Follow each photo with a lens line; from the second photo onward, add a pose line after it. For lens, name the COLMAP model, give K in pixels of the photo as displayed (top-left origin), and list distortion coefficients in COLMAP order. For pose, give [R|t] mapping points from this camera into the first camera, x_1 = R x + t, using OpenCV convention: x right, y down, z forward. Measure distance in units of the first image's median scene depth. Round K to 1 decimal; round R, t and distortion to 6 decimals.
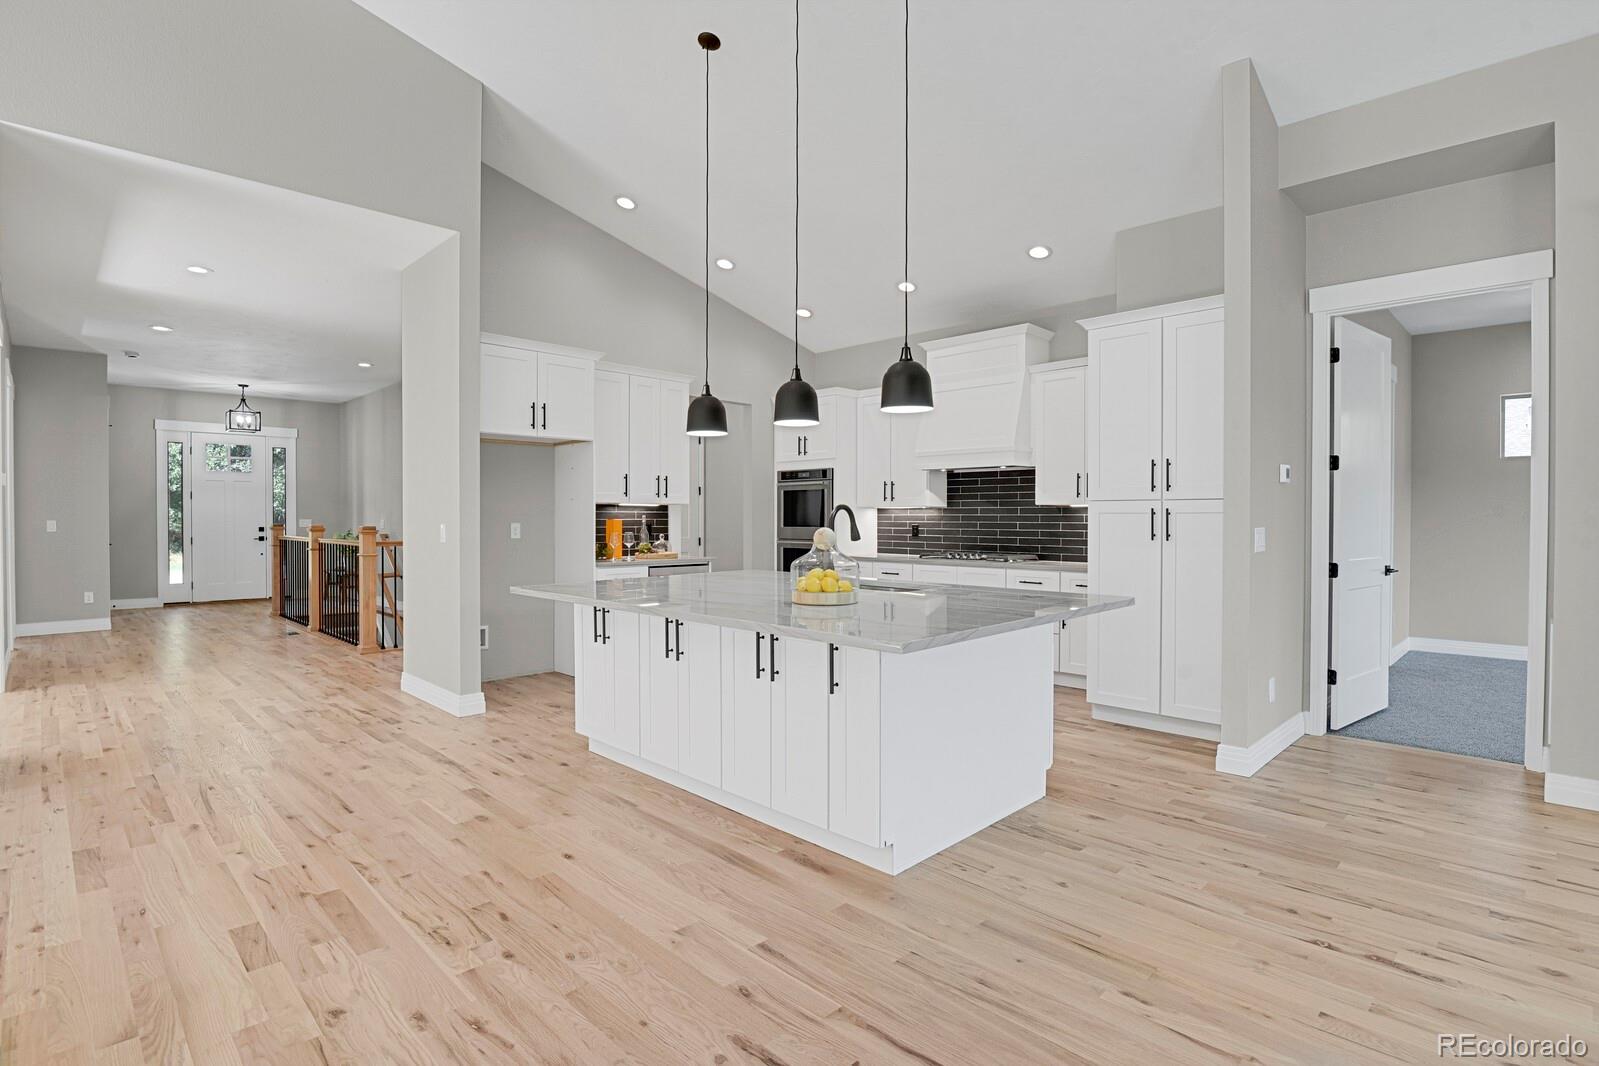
lens RADIAL K [[781.4, 0, 809.3], [0, 781.4, 528.4], [0, 0, 1]] dist [-0.022305, -0.003828]
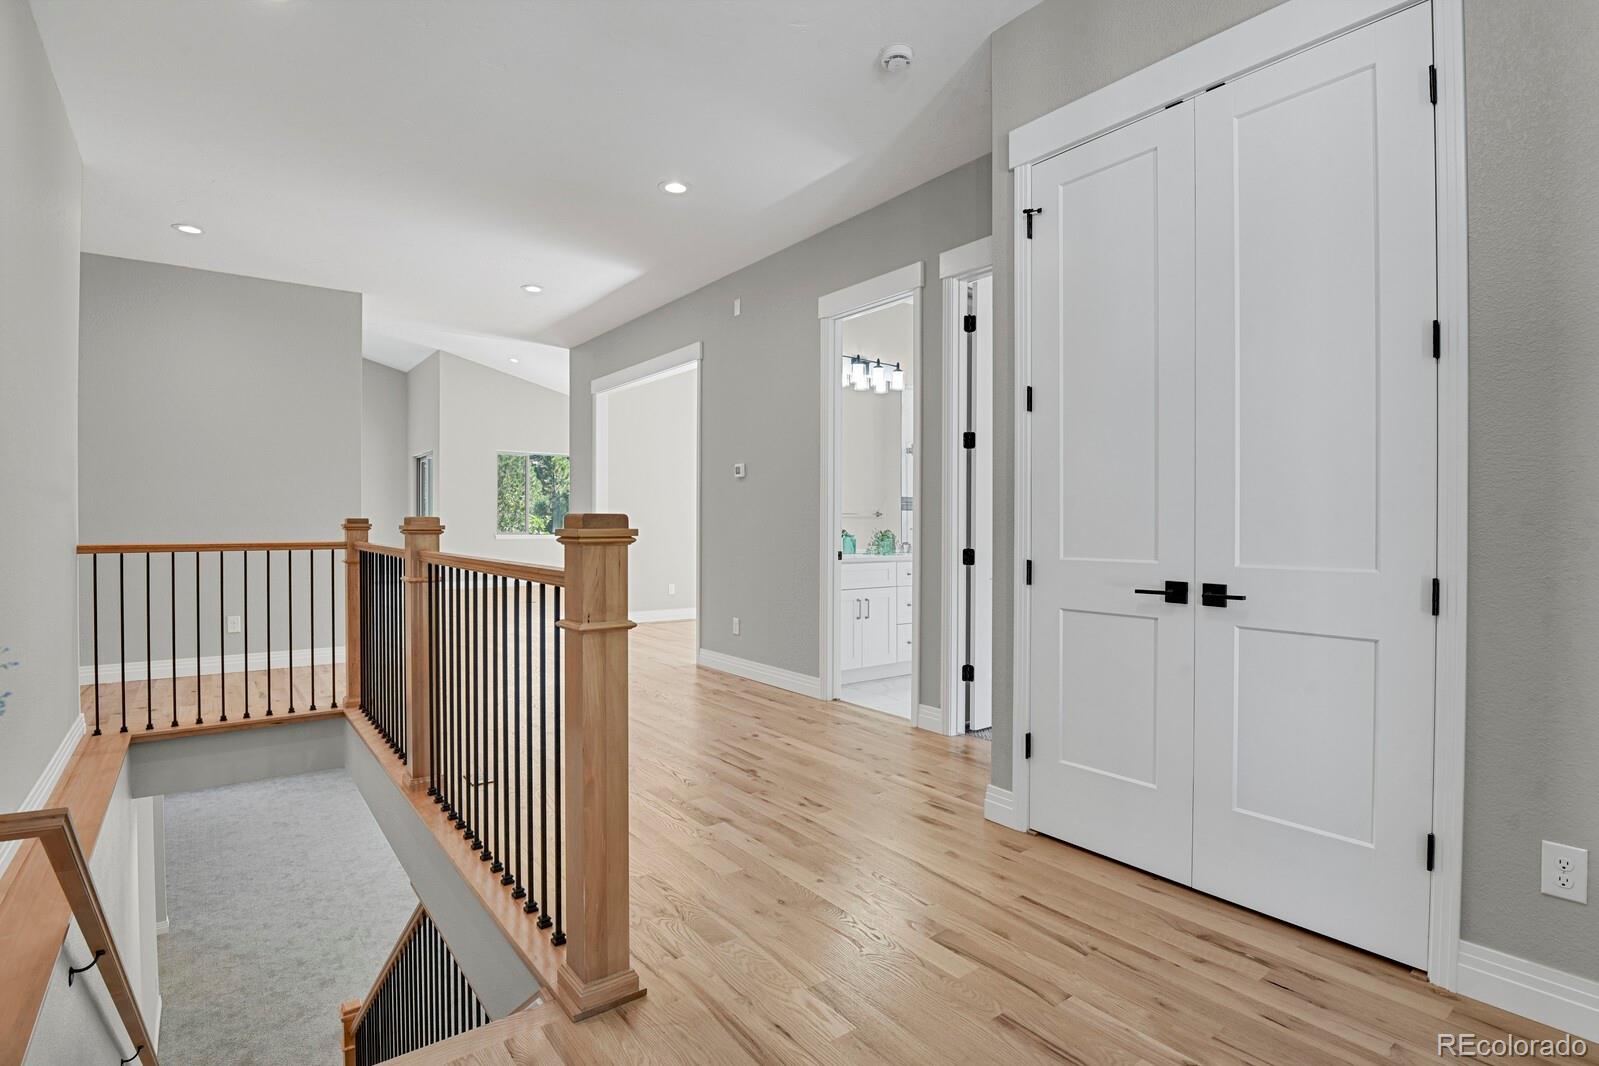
lens RADIAL K [[785.2, 0, 805.8], [0, 785.2, 523.2], [0, 0, 1]] dist [-0.038505, -0.000363]
pose [[-0.988431, -0.002187, 0.151653, -1.107027], [0.000925, 0.999791, 0.020445, -0.013394], [-0.151666, 0.020348, -0.988222, 1.705079]]
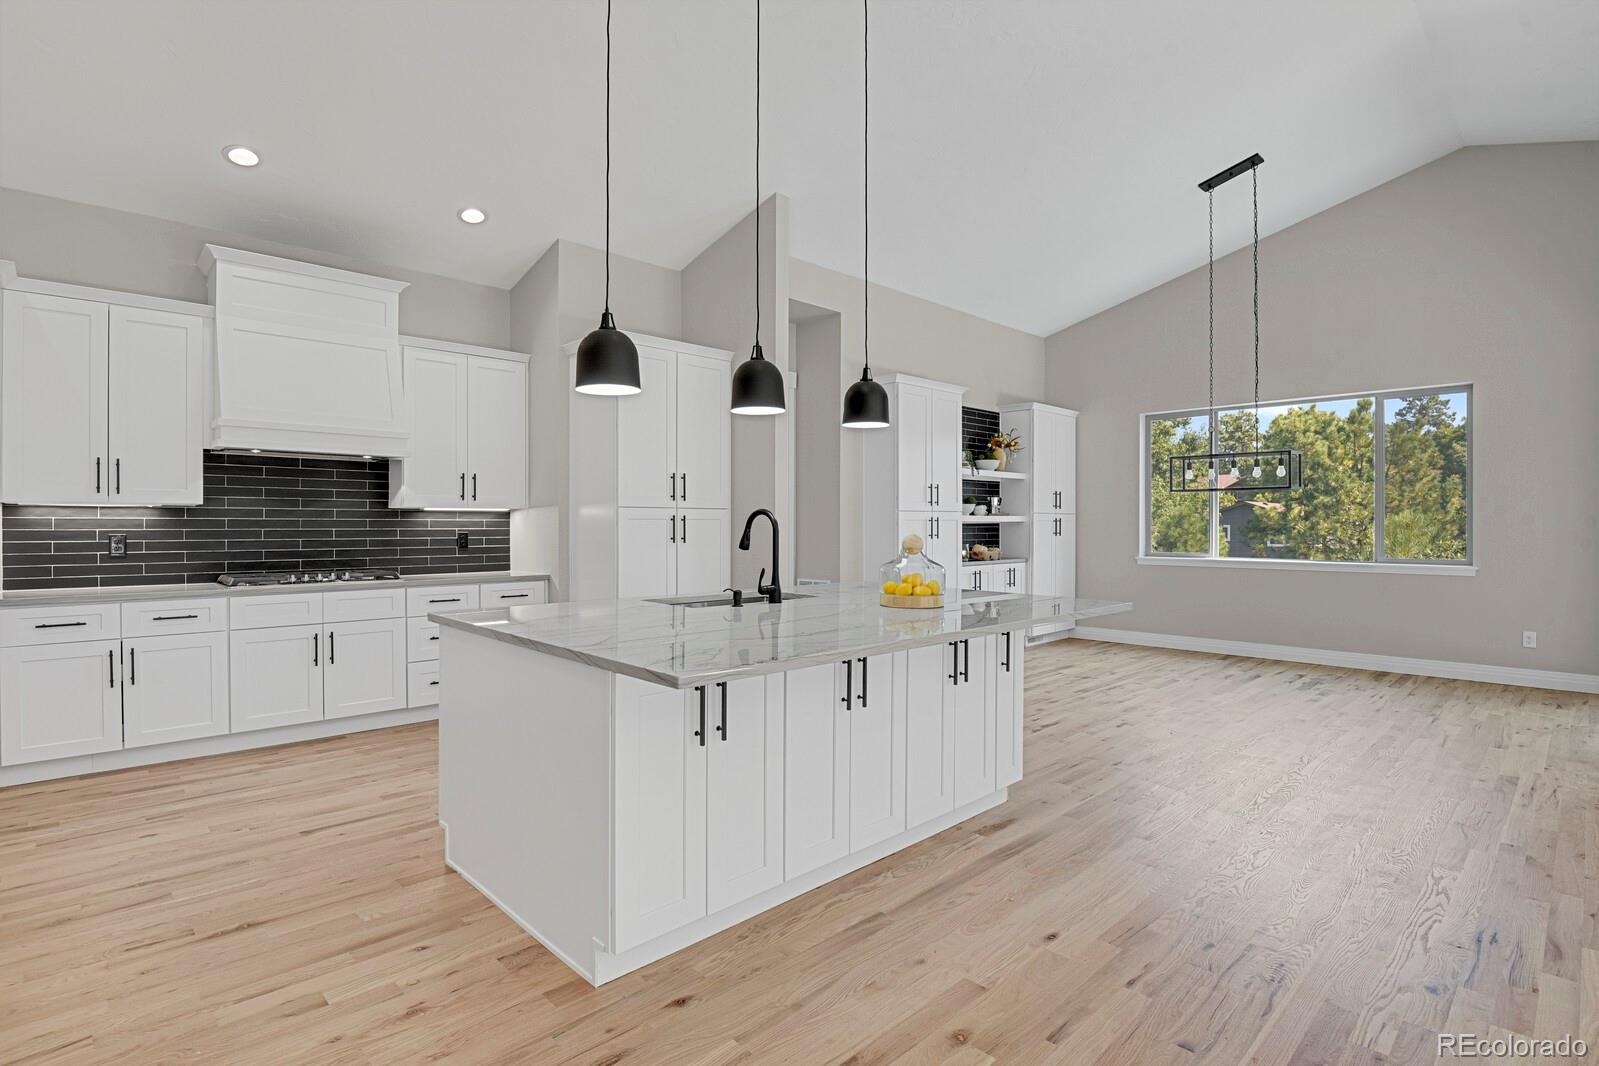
lens RADIAL K [[787.0, 0, 804.4], [0, 787.0, 528.9], [0, 0, 1]] dist [-0.022967, -0.001859]
pose [[0.017374, -0.008738, 0.999811, -0.473432], [0.011698, 0.999895, 0.008536, -0.008717], [-0.999781, 0.011548, 0.017474, 0.516104]]
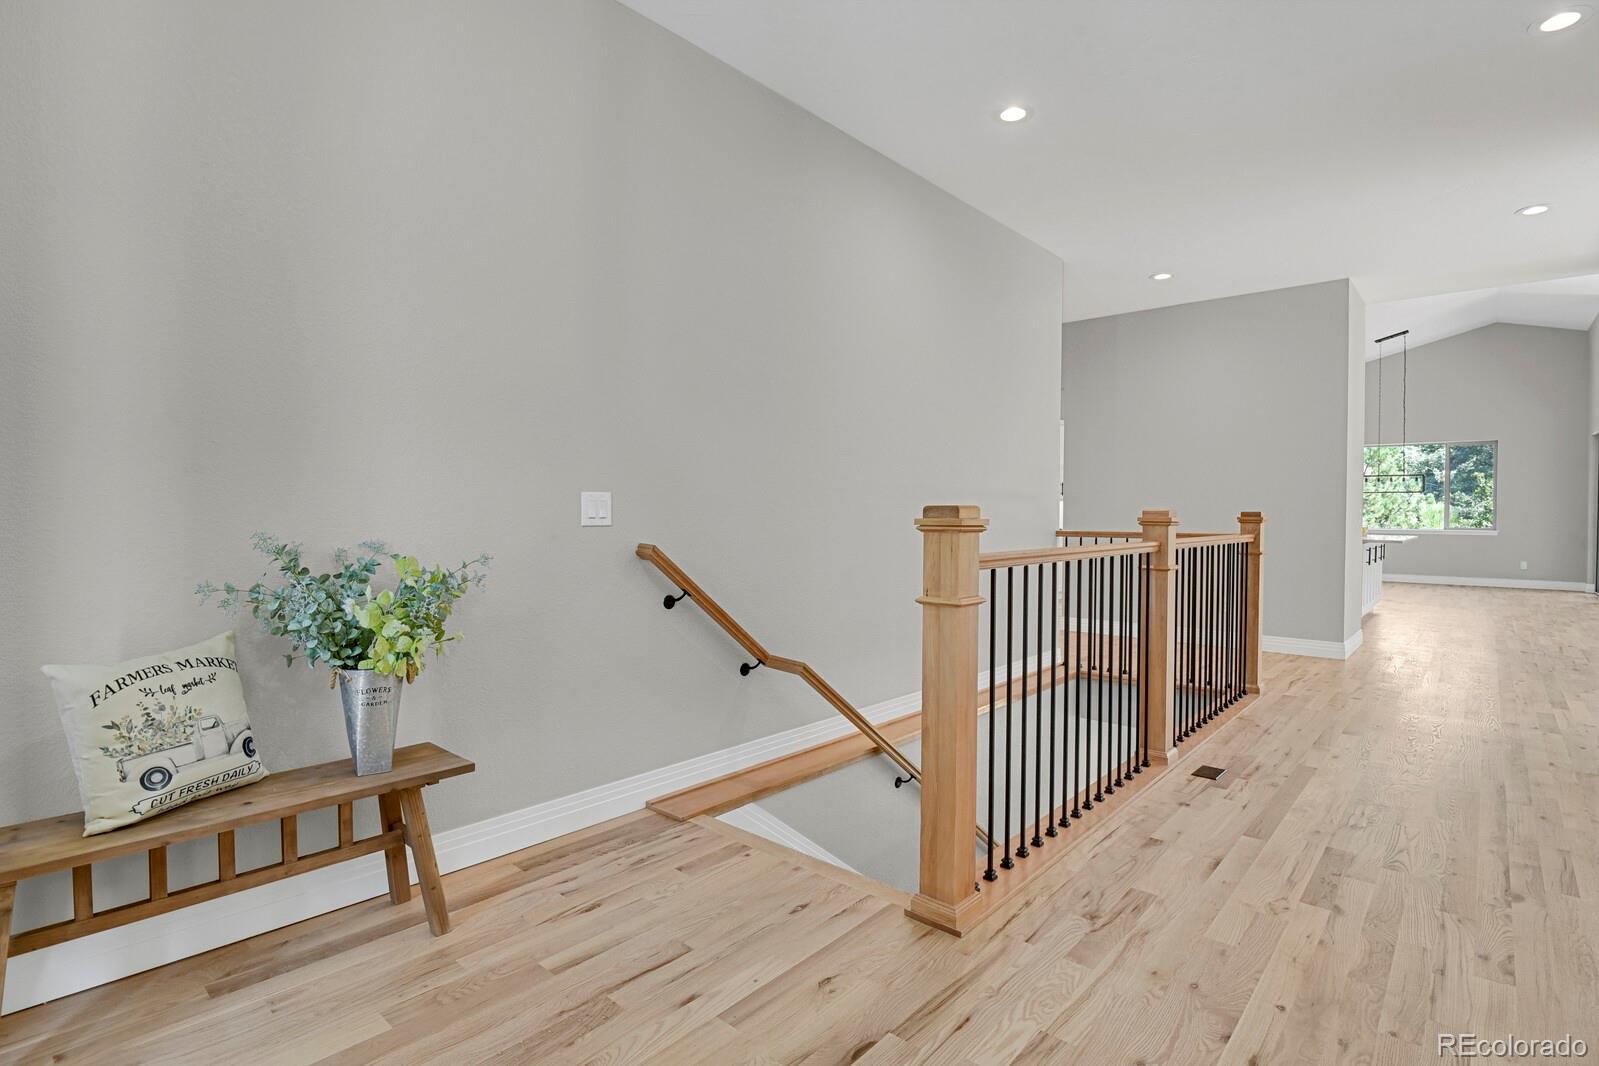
lens RADIAL K [[762.0, 0, 799.5], [0, 762.0, 533.0], [0, 0, 1]] dist [-0.029223, -0.000802]
pose [[-0.032092, -0.028352, 0.999083, -1.306156], [0.012908, 0.999502, 0.028778, -0.009635], [-0.999402, 0.013820, -0.031710, 1.512301]]
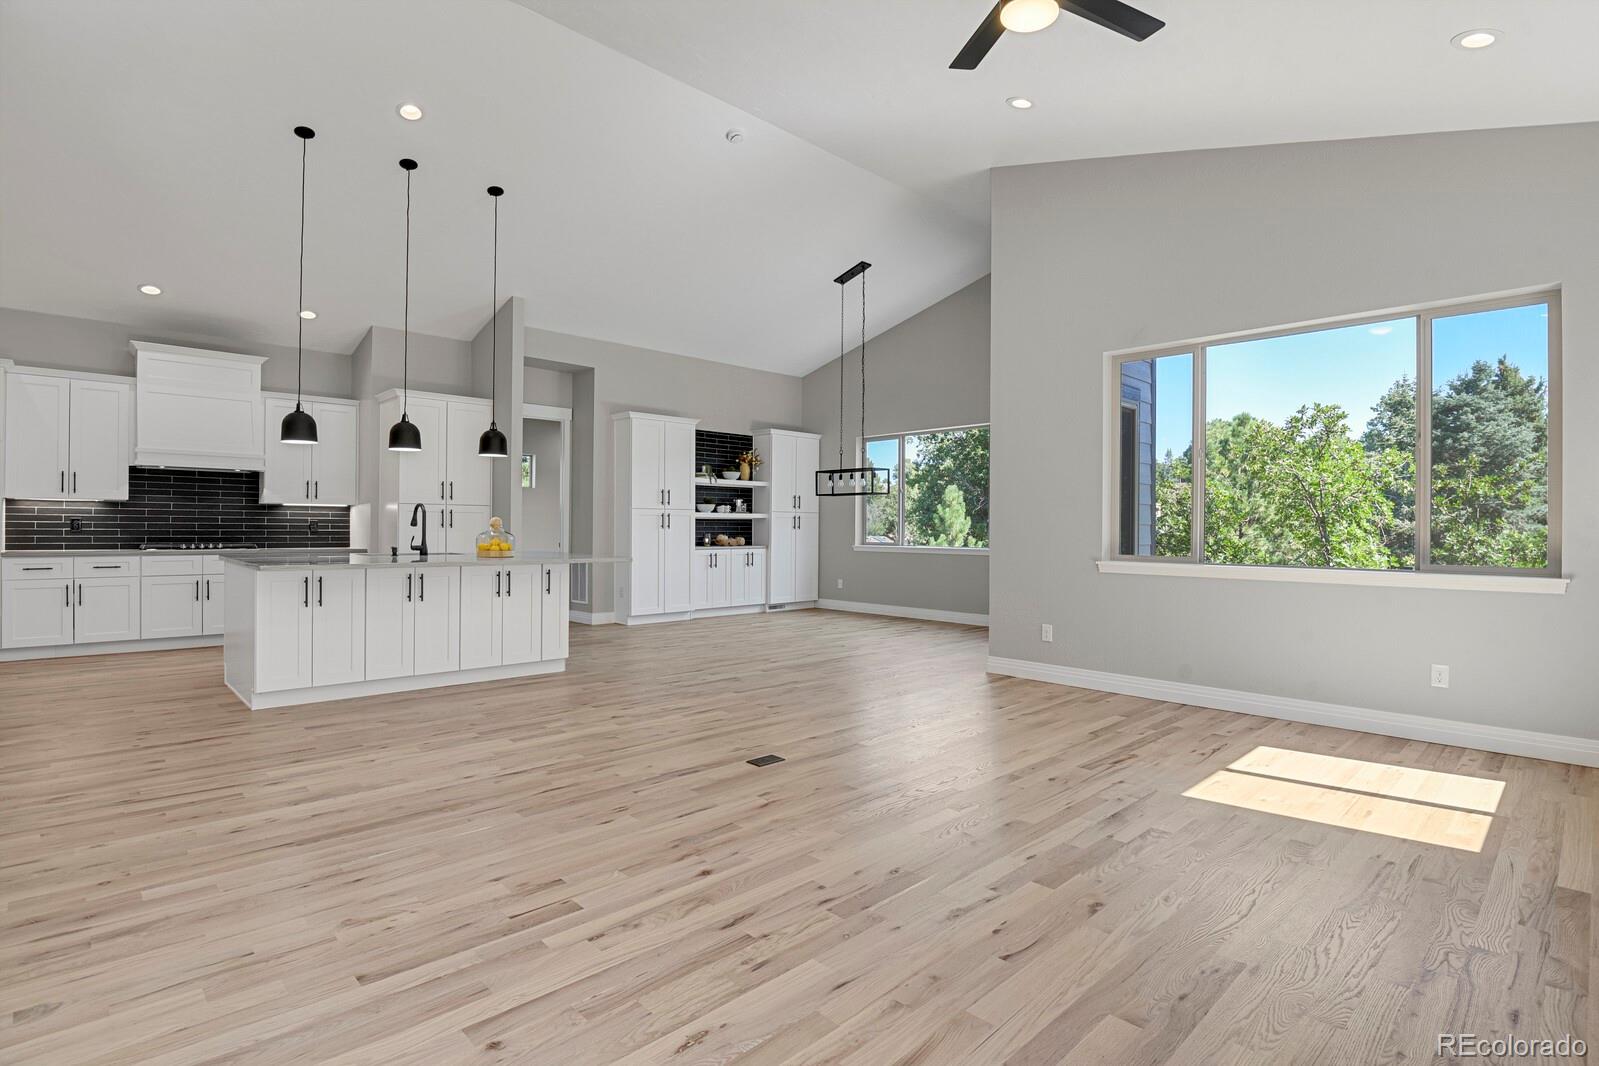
lens RADIAL K [[781.4, 0, 809.3], [0, 781.4, 528.4], [0, 0, 1]] dist [-0.022305, -0.003828]
pose [[0.019811, -0.002776, 0.999800, -0.846780], [0.005607, 0.999981, 0.002666, 0.011307], [-0.999788, 0.005553, 0.019826, 0.093904]]
